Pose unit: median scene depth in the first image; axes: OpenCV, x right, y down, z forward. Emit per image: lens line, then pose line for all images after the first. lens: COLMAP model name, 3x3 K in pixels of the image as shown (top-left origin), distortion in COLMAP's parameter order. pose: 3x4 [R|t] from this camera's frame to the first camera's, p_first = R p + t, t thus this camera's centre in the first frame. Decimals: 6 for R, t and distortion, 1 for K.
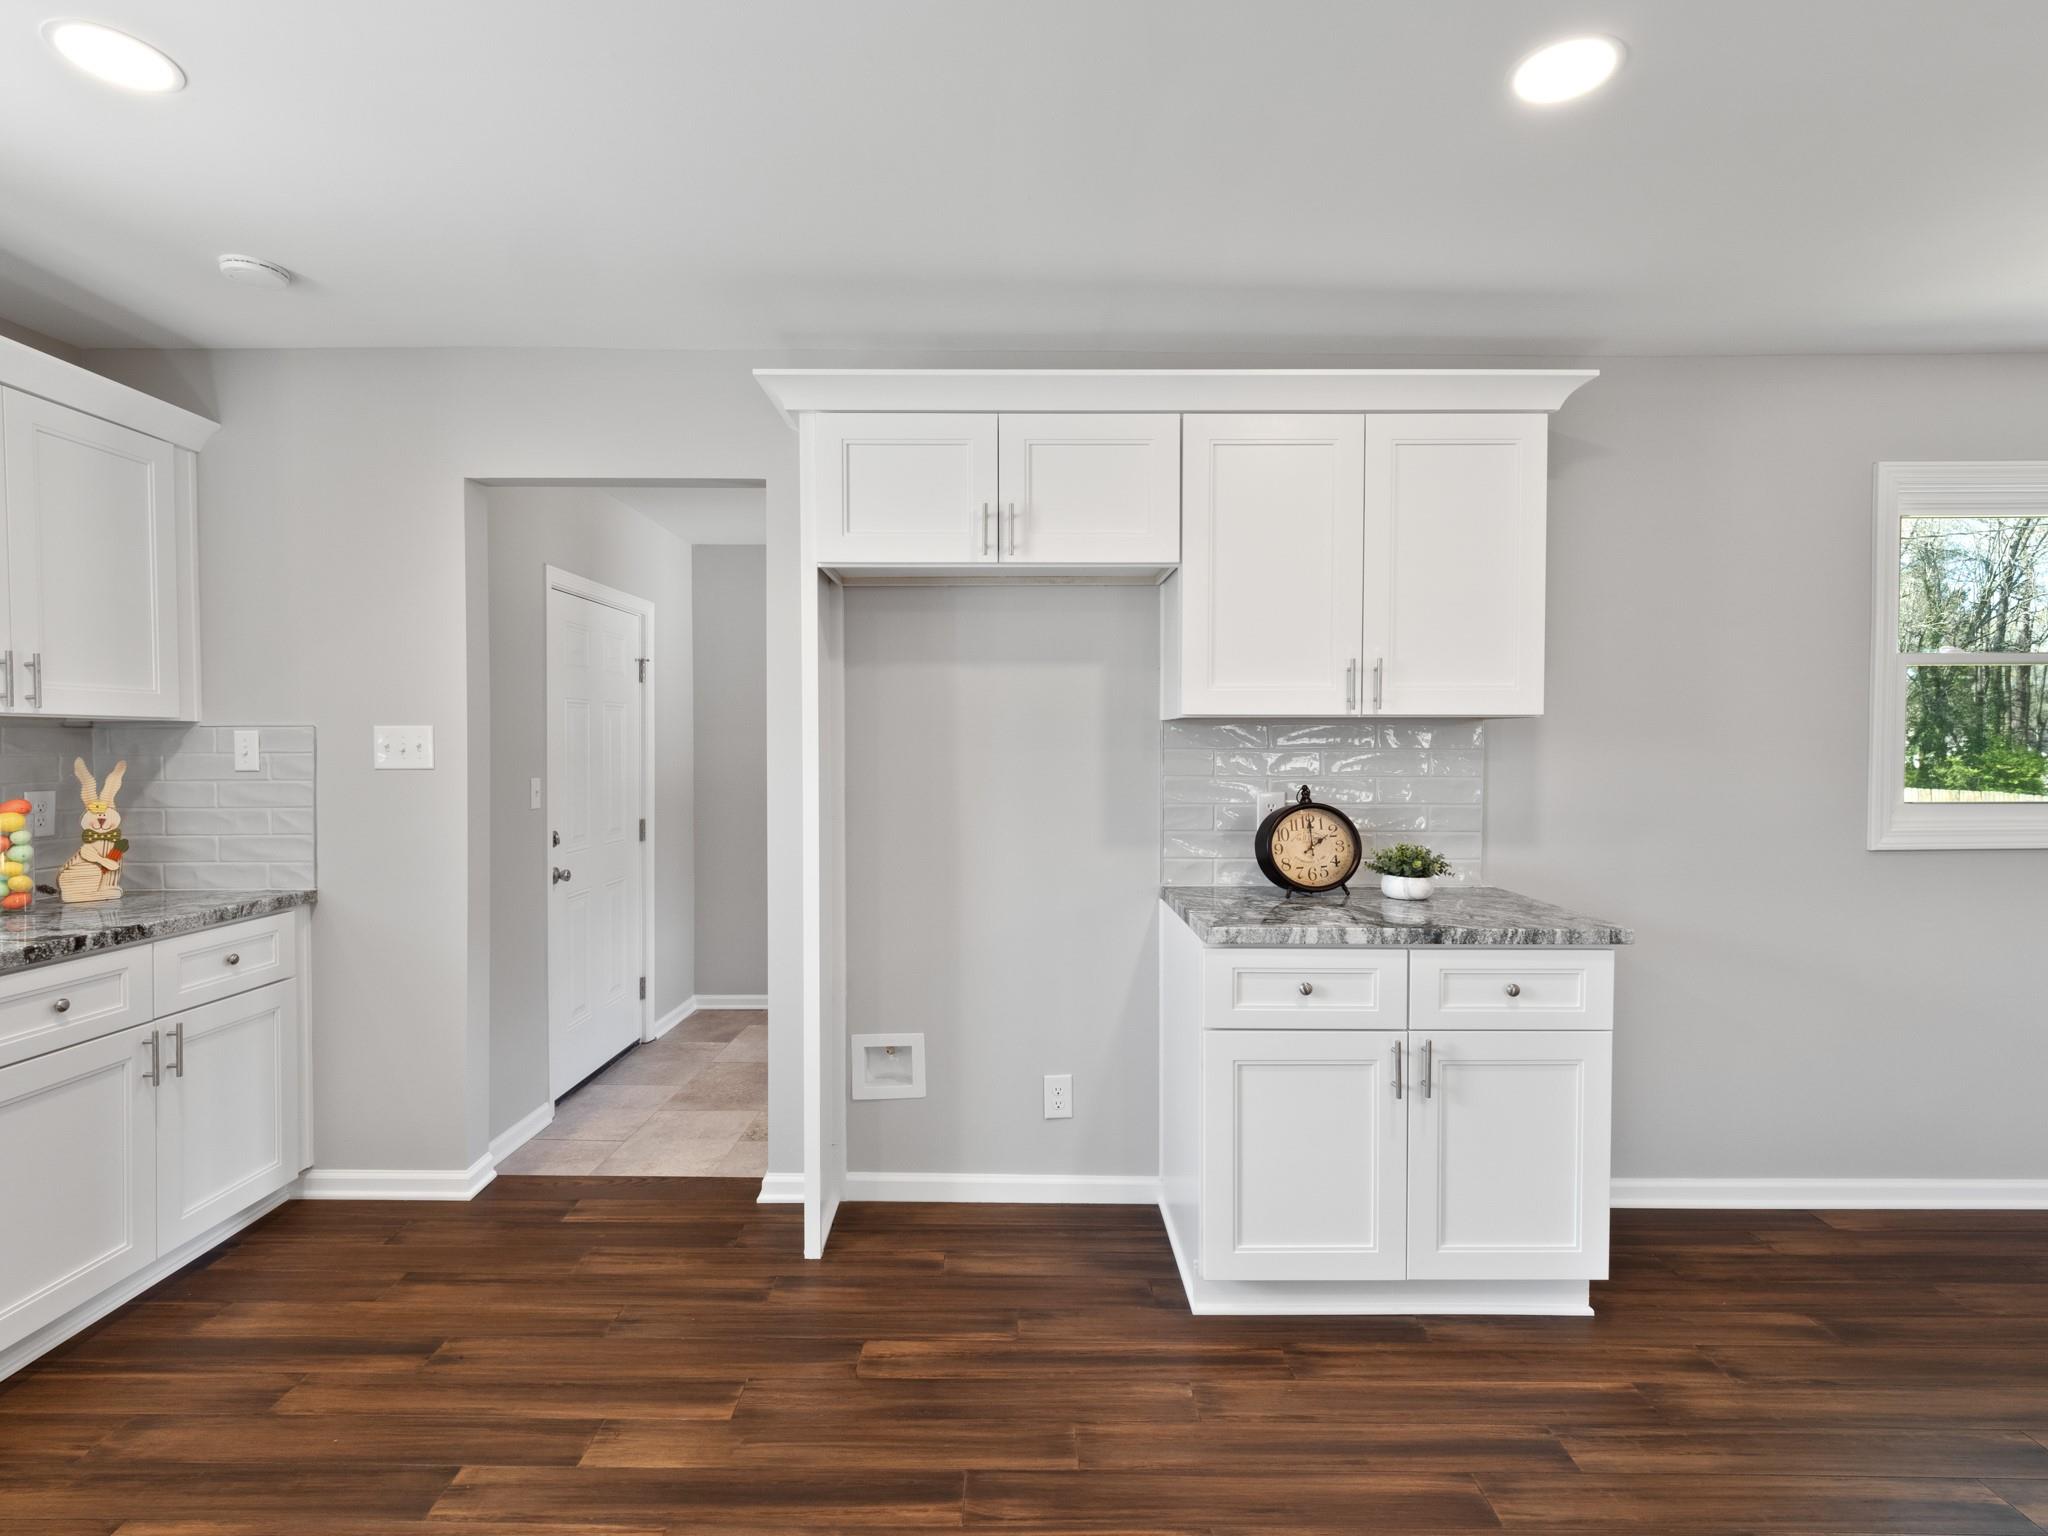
lens RADIAL K [[1011.9, 0, 1008.8], [0, 1011.9, 761.9], [0, 0, 1]] dist [-0.000612, 0.000990]
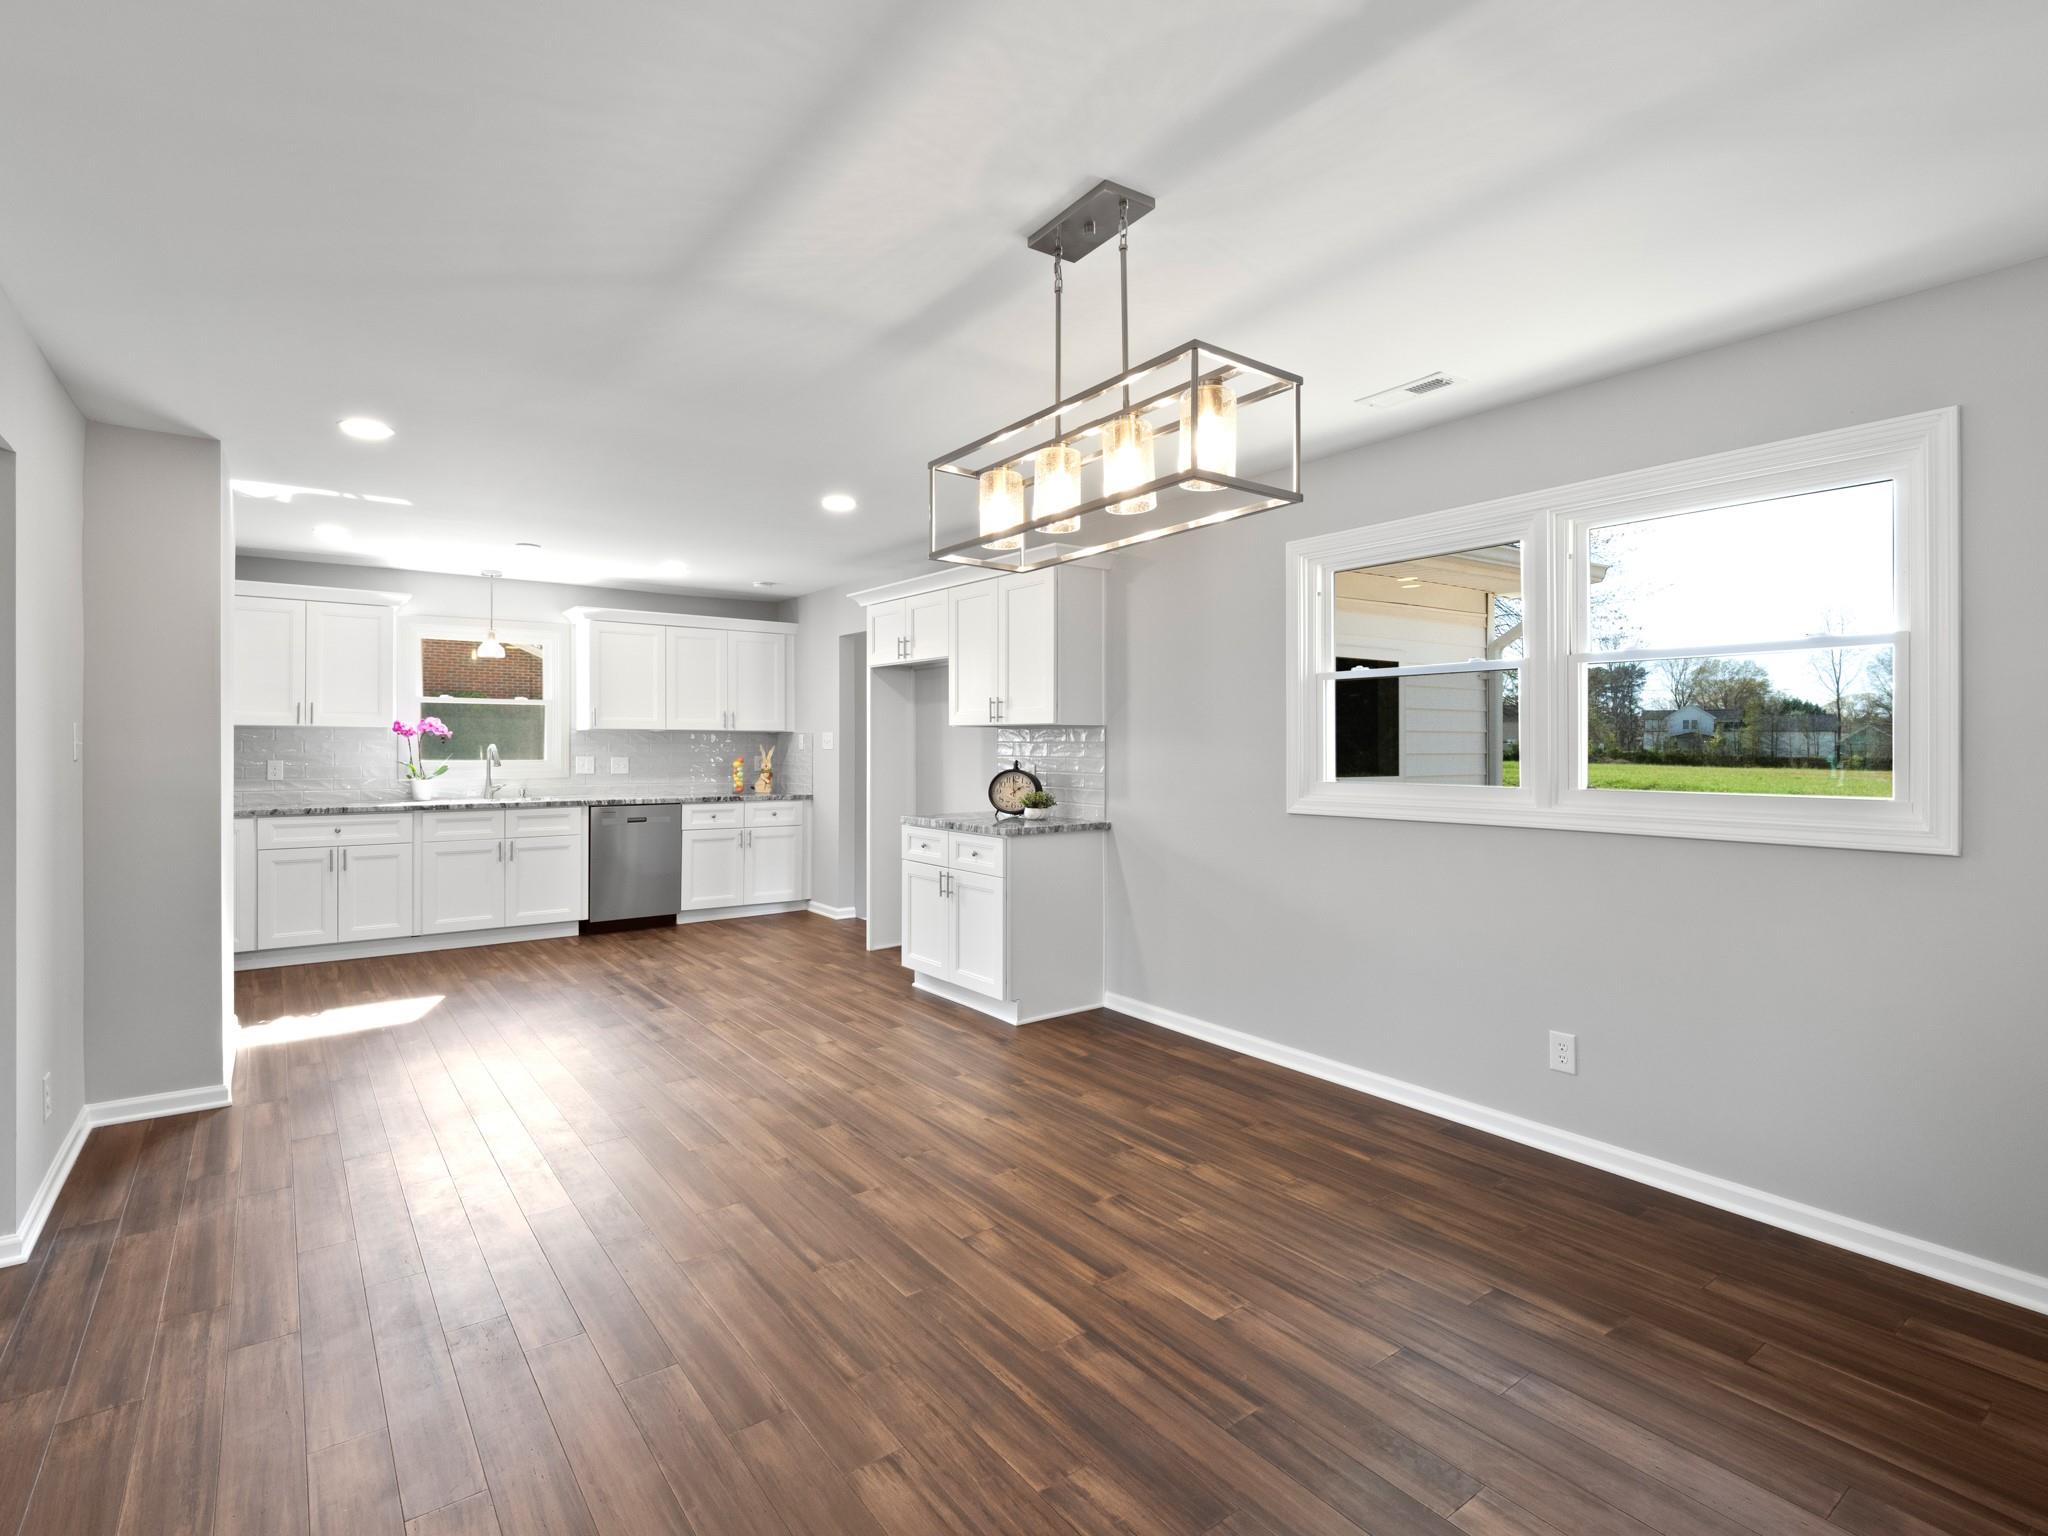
lens RADIAL K [[1011.9, 0, 995.4], [0, 1011.9, 742.9], [0, 0, 1]] dist [-0.000612, 0.000990]
pose [[0.580908, 0.000505, -0.813969, 2.015469], [-0.018025, 0.999763, -0.012244, 0.015234], [0.813770, 0.021784, 0.580779, -0.185106]]
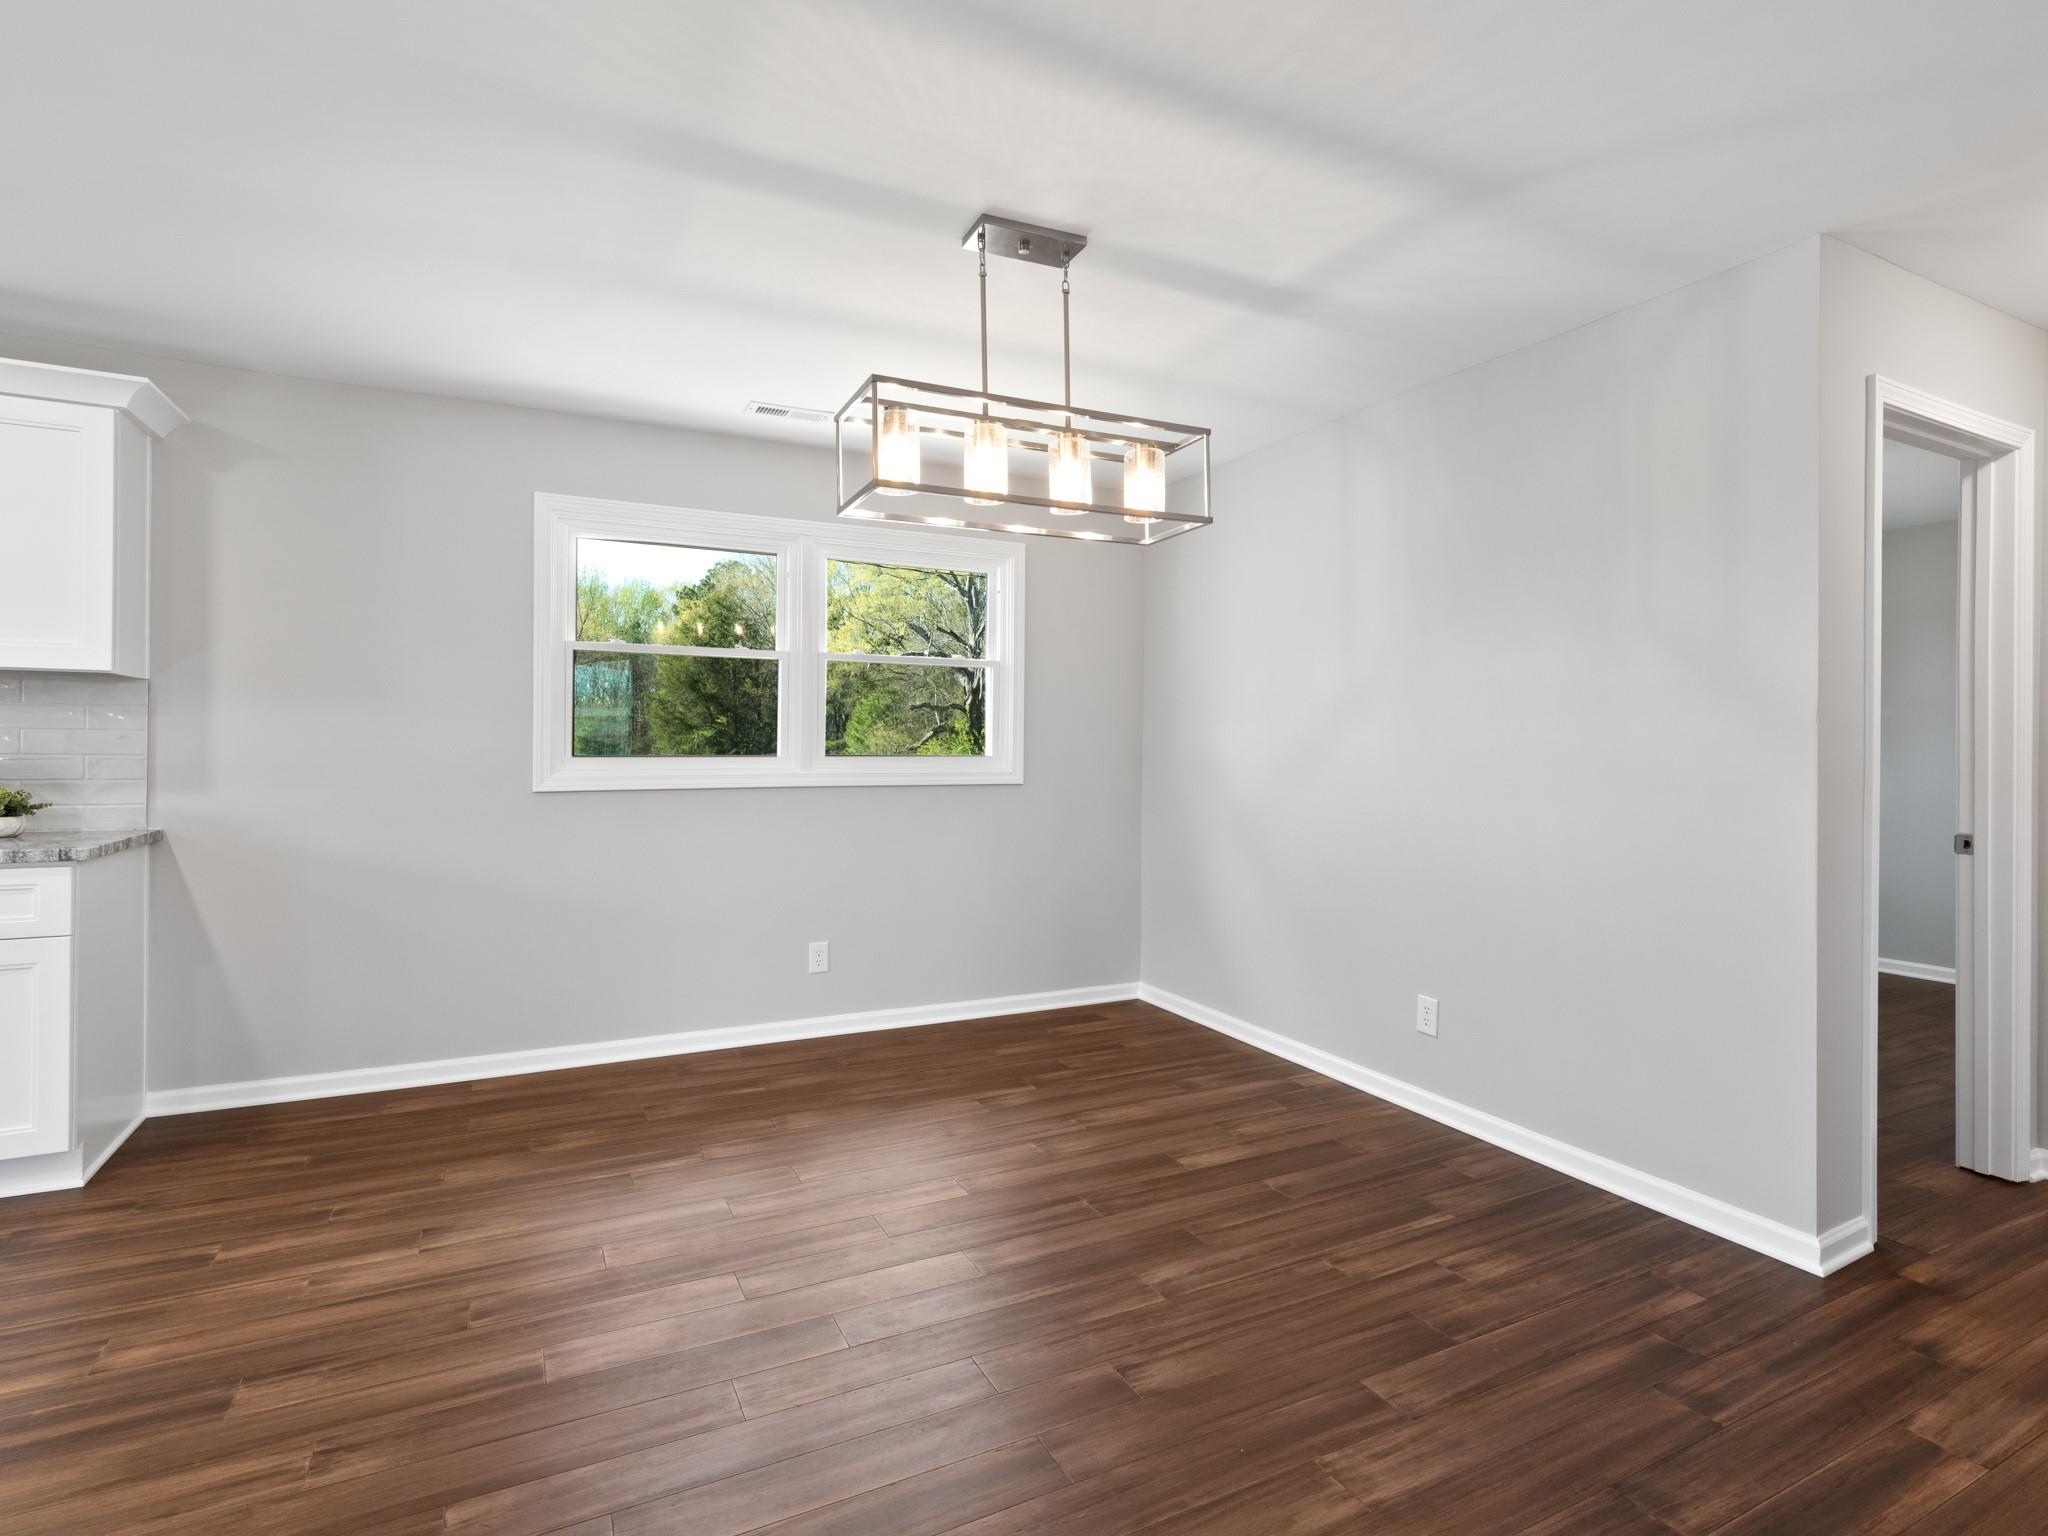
lens RADIAL K [[1011.9, 0, 1006.9], [0, 1011.9, 748.6], [0, 0, 1]] dist [-0.000612, 0.000990]
pose [[0.894656, 0.006329, 0.446712, 0.930075], [0.001681, 0.999845, -0.017532, 0.063499], [-0.446753, 0.016436, 0.894506, -0.477774]]
